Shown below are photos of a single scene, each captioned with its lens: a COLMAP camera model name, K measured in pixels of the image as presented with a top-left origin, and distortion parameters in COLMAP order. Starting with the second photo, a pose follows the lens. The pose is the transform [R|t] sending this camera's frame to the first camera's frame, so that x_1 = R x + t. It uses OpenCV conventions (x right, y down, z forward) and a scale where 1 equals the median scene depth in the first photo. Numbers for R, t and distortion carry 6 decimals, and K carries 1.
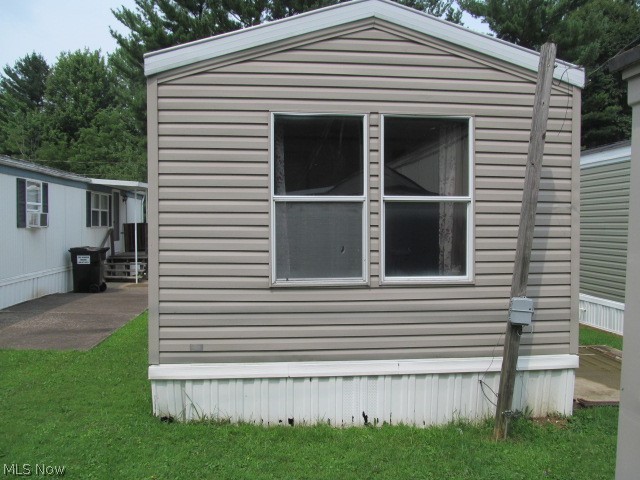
lens RADIAL K [[530.3, 0, 319.6], [0, 530.3, 243.2], [0, 0, 1]] dist [-0.062516, 0.023392]
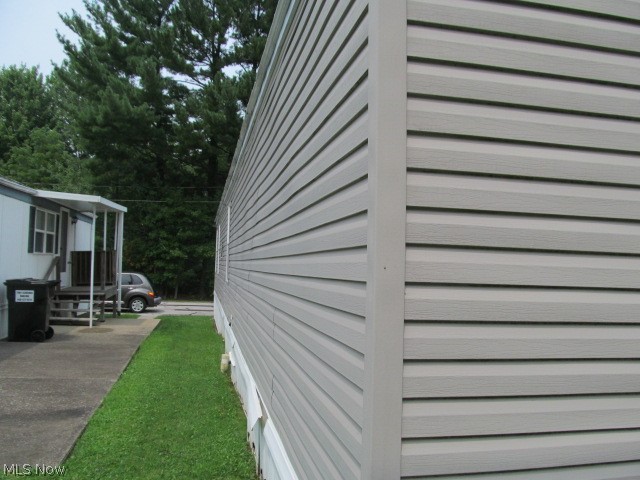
lens RADIAL K [[530.3, 0, 319.6], [0, 530.3, 243.2], [0, 0, 1]] dist [-0.062516, 0.023392]
pose [[0.992411, 0.023941, 0.120613, -0.098183], [-0.015258, 0.997258, -0.072411, 0.003218], [-0.122016, 0.070022, 0.990055, 0.167554]]
